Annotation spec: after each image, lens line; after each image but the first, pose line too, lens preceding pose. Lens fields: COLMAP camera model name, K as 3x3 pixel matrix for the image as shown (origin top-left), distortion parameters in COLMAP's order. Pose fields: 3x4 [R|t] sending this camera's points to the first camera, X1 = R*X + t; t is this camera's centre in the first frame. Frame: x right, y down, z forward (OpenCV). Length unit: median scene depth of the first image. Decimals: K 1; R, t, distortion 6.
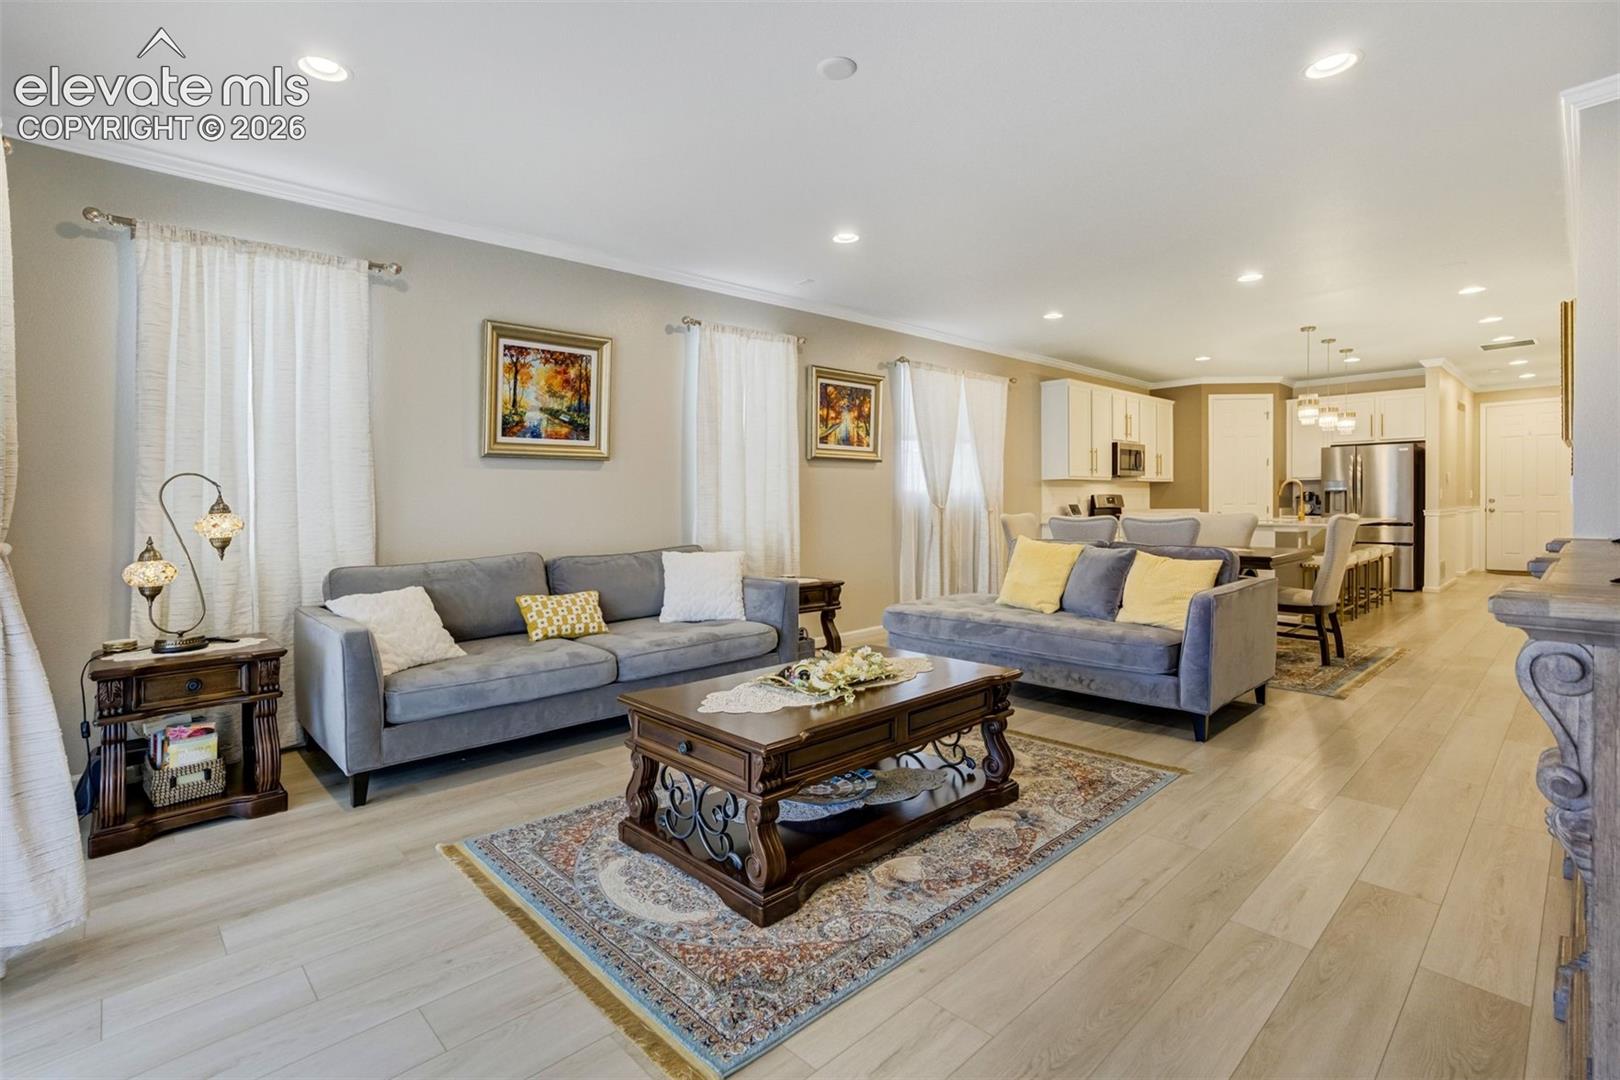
lens RADIAL K [[665.5, 0, 851.5], [0, 665.5, 517.6], [0, 0, 1]] dist [0.011268, 0.000256]
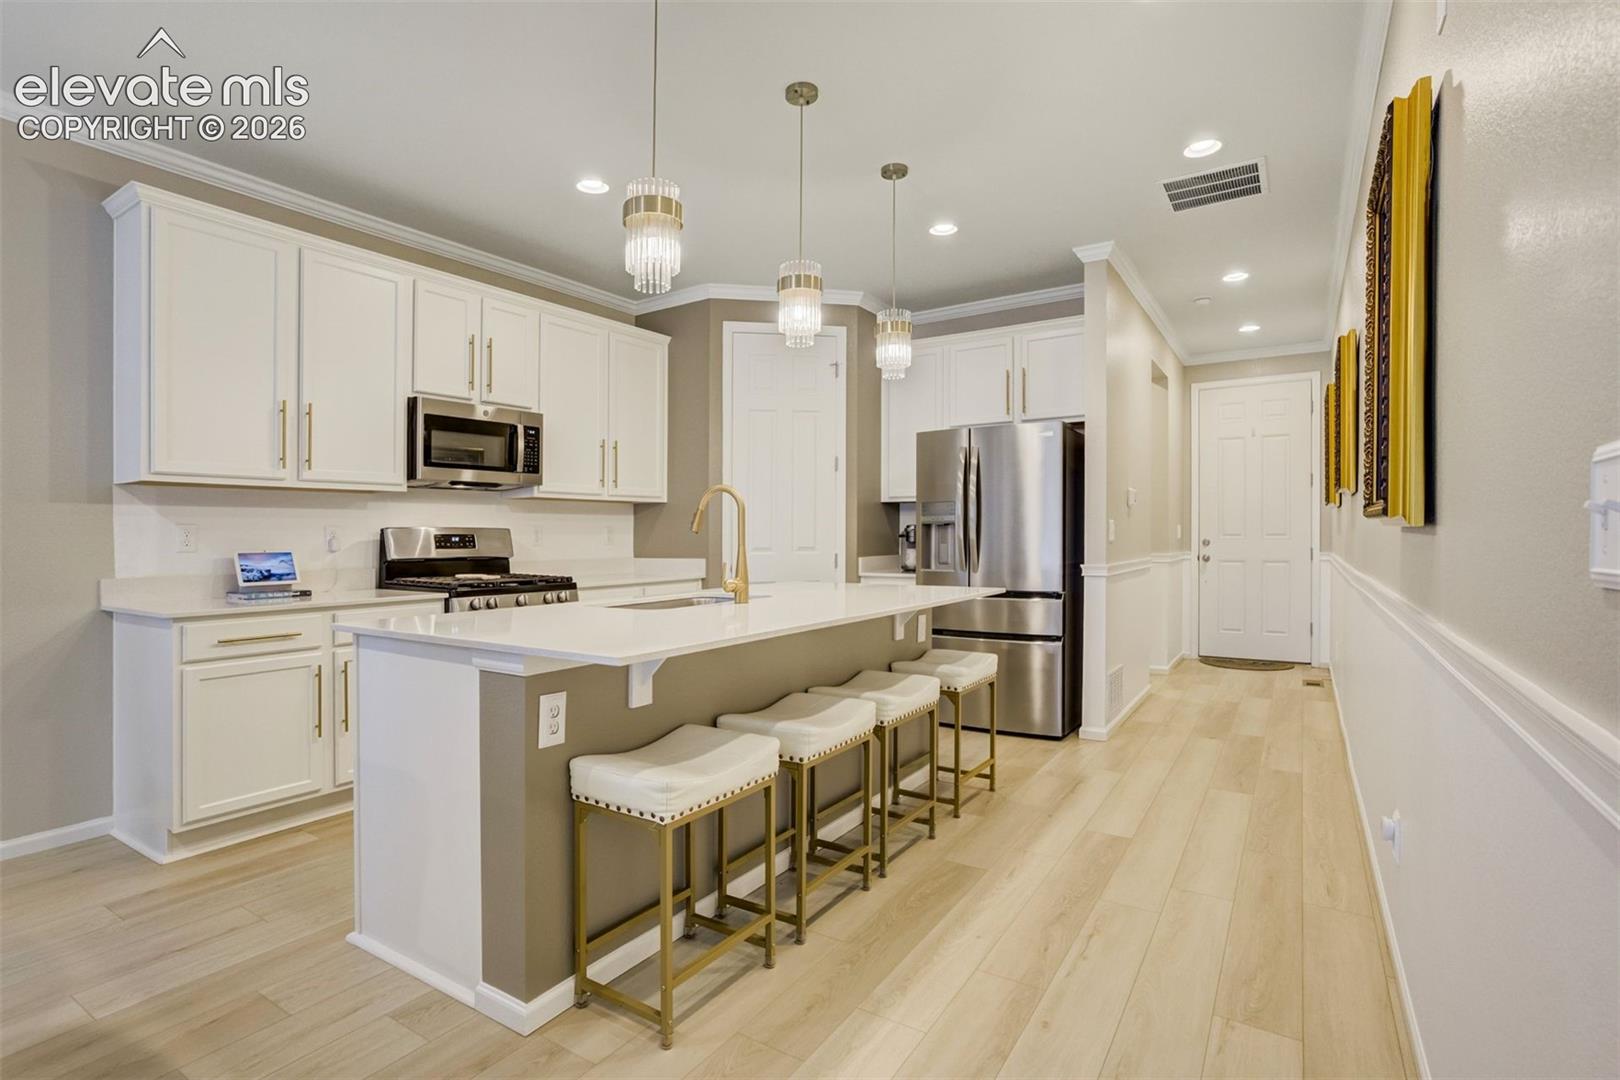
lens RADIAL K [[755.6, 0, 811.3], [0, 755.6, 533.6], [0, 0, 1]] dist [-0.048646, 0.027998]
pose [[0.969755, 0.004465, 0.244041, 0.762004], [0.000405, 0.999802, -0.019900, -0.032848], [-0.244082, 0.019397, 0.969561, 0.752258]]
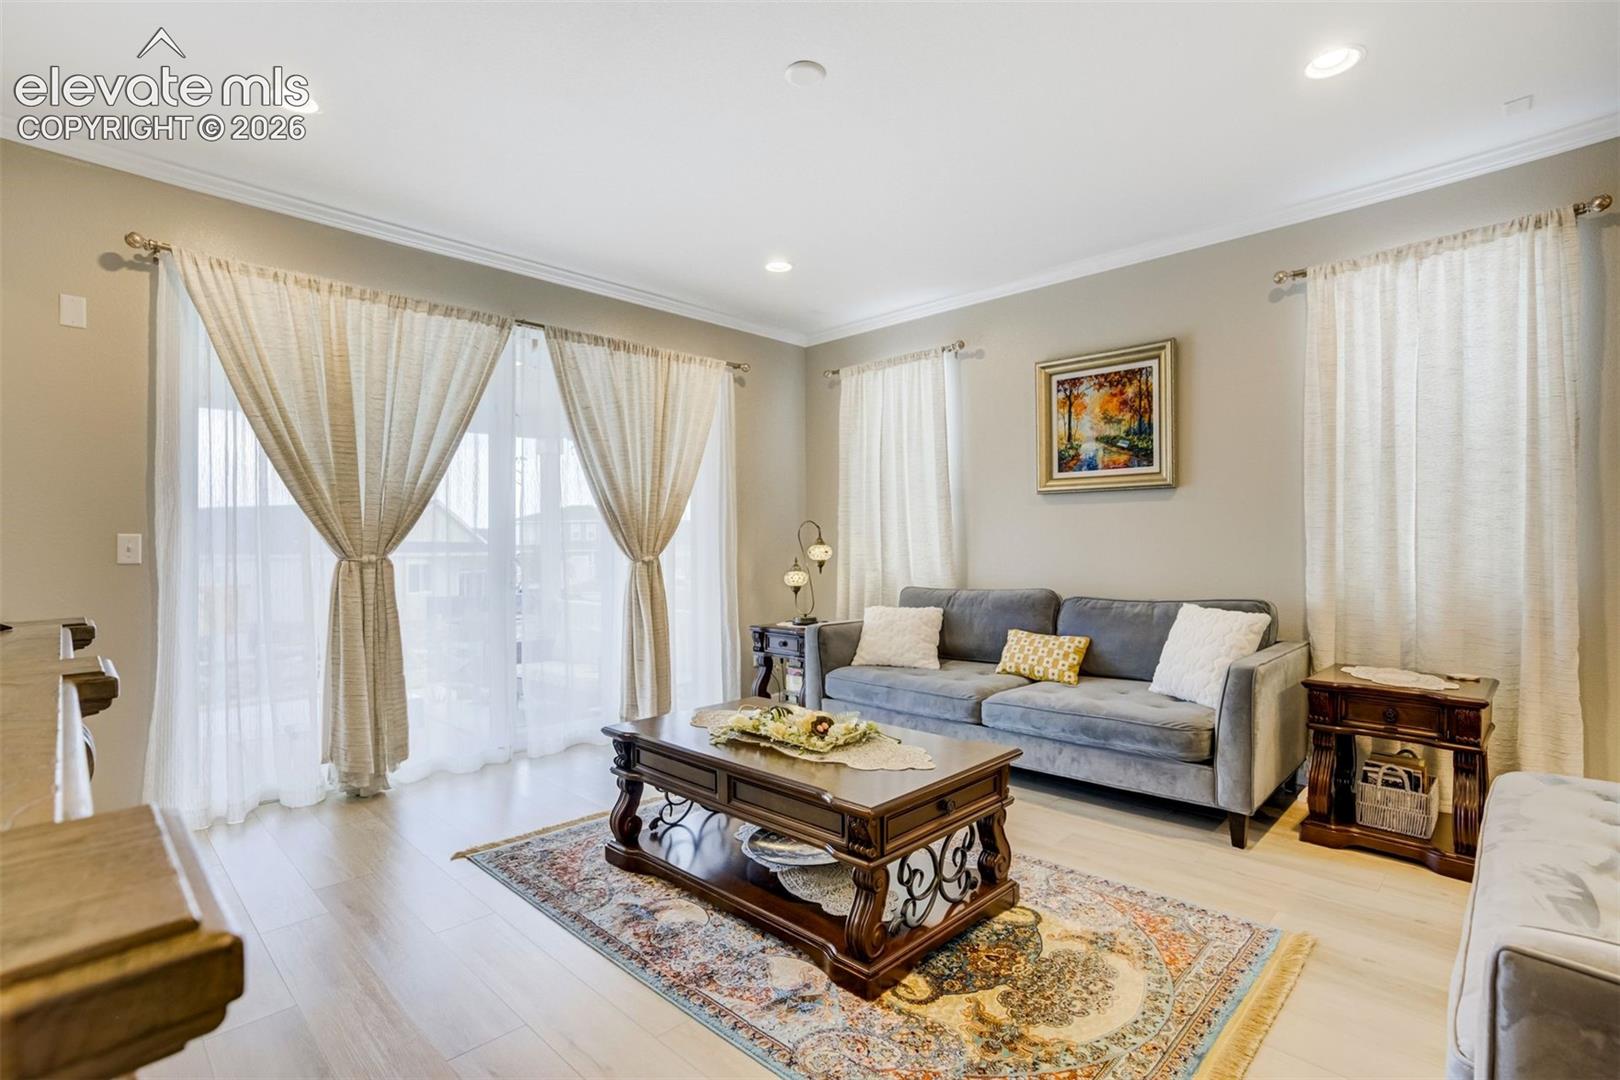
lens RADIAL K [[770.3, 0, 815.2], [0, 770.3, 549.6], [0, 0, 1]] dist [-0.039002, 0.029797]
pose [[0.089374, 0.019254, -0.995812, 0.395220], [-0.024270, 0.999558, 0.017148, -0.010889], [0.995702, 0.022635, 0.089801, 0.355184]]
